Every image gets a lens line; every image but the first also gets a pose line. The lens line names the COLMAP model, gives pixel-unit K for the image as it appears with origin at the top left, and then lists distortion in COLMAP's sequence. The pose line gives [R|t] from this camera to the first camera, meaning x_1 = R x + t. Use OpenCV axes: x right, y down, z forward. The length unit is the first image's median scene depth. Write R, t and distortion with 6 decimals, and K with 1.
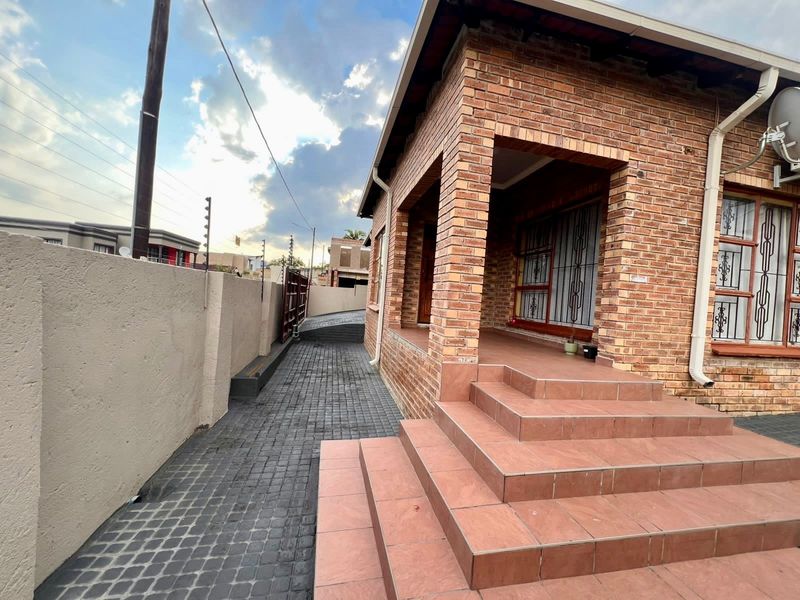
lens RADIAL K [[317.7, 0, 401.0], [0, 317.7, 298.7], [0, 0, 1]] dist [-0.001254, -0.000090]
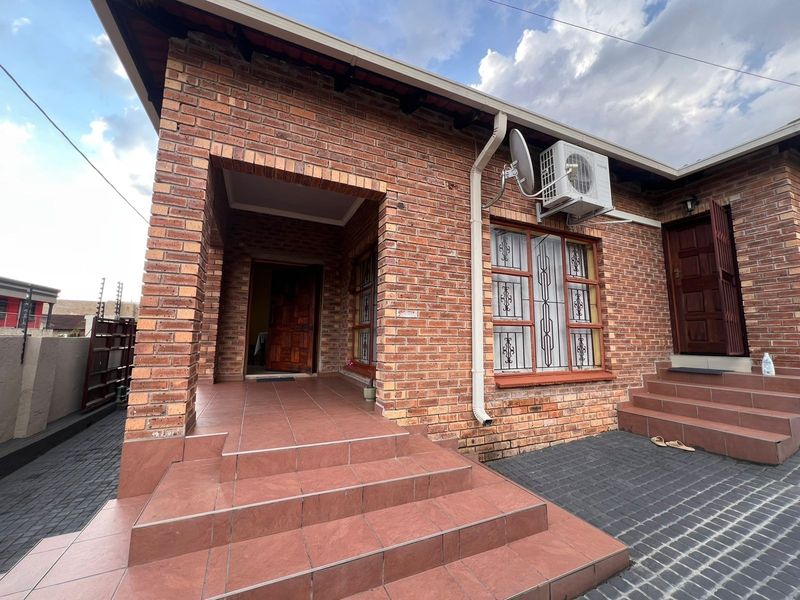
lens RADIAL K [[317.7, 0, 398.9], [0, 317.7, 299.2], [0, 0, 1]] dist [-0.001254, -0.000090]
pose [[0.975218, -0.038400, 0.217889, 0.520032], [0.064677, 0.991283, -0.114779, -0.000127], [-0.211582, 0.126027, 0.969201, 0.099416]]
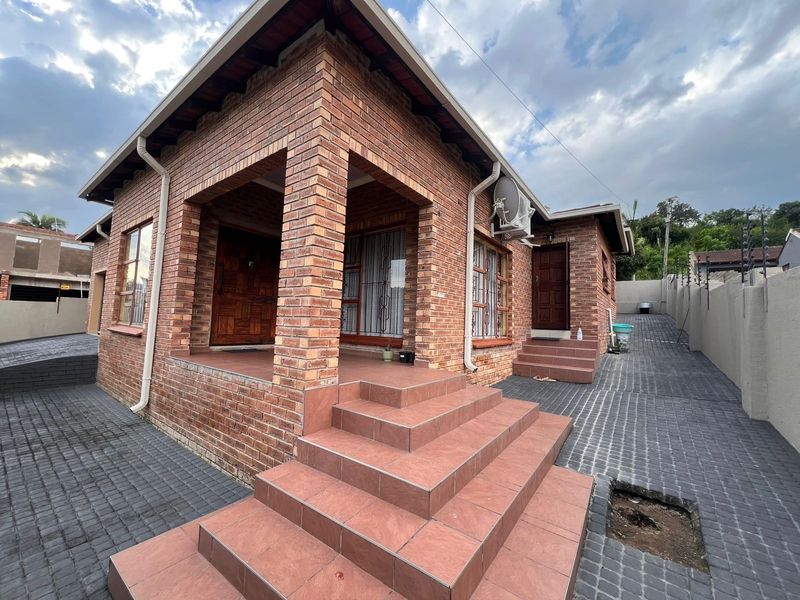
lens RADIAL K [[317.7, 0, 398.0], [0, 317.7, 299.1], [0, 0, 1]] dist [-0.001254, -0.000090]
pose [[0.755239, 0.000437, 0.655450, -0.211527], [0.024742, 0.999268, -0.029174, -0.012267], [-0.654983, 0.038251, 0.754675, 0.148140]]
